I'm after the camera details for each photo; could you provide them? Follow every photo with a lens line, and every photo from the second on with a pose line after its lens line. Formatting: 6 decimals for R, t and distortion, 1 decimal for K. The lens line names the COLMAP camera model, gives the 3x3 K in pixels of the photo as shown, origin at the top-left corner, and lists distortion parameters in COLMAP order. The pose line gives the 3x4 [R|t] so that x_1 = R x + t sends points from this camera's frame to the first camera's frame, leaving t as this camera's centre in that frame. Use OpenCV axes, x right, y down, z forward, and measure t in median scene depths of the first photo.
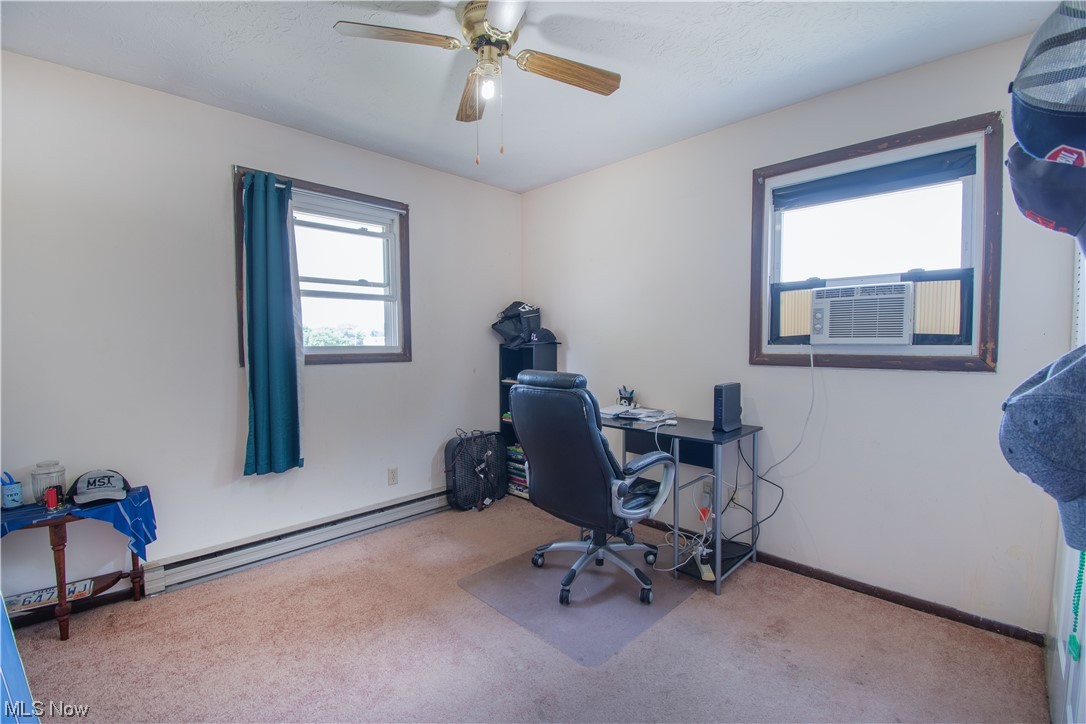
lens RADIAL K [[476.4, 0, 542.6], [0, 476.4, 365.2], [0, 0, 1]] dist [0.012247, -0.021837]
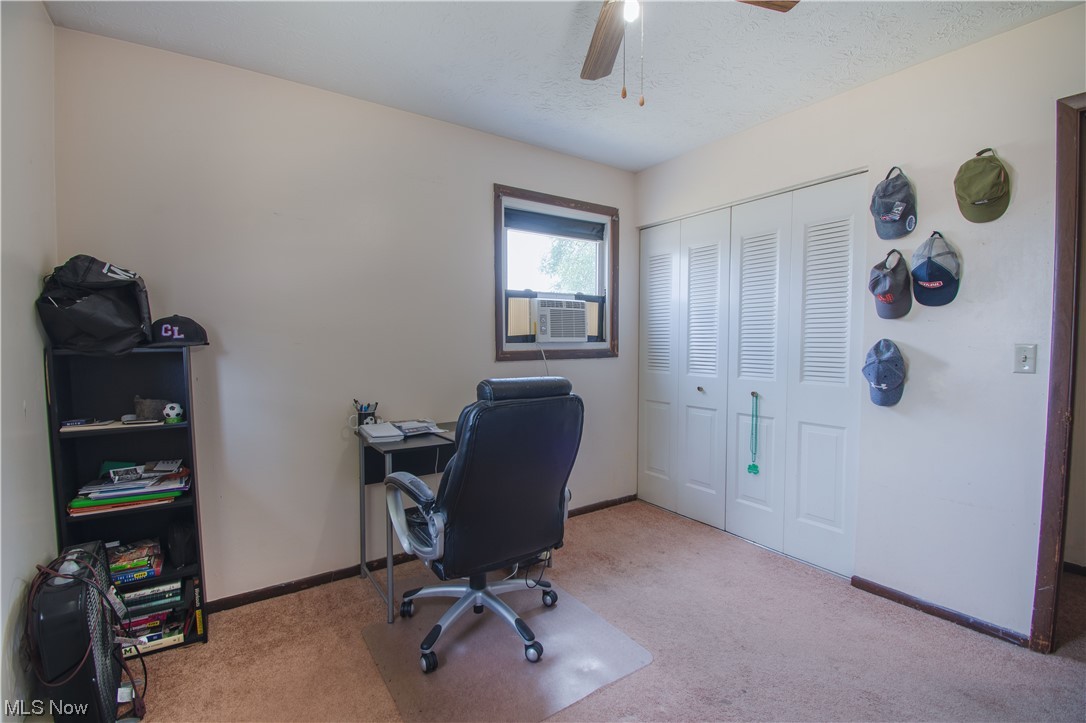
lens RADIAL K [[476.4, 0, 542.6], [0, 476.4, 364.7], [0, 0, 1]] dist [0.012247, -0.021837]
pose [[0.183576, -0.049058, 0.981781, -0.692184], [0.052079, 0.997837, 0.040122, -0.035415], [-0.981625, 0.043765, 0.185733, 0.773214]]
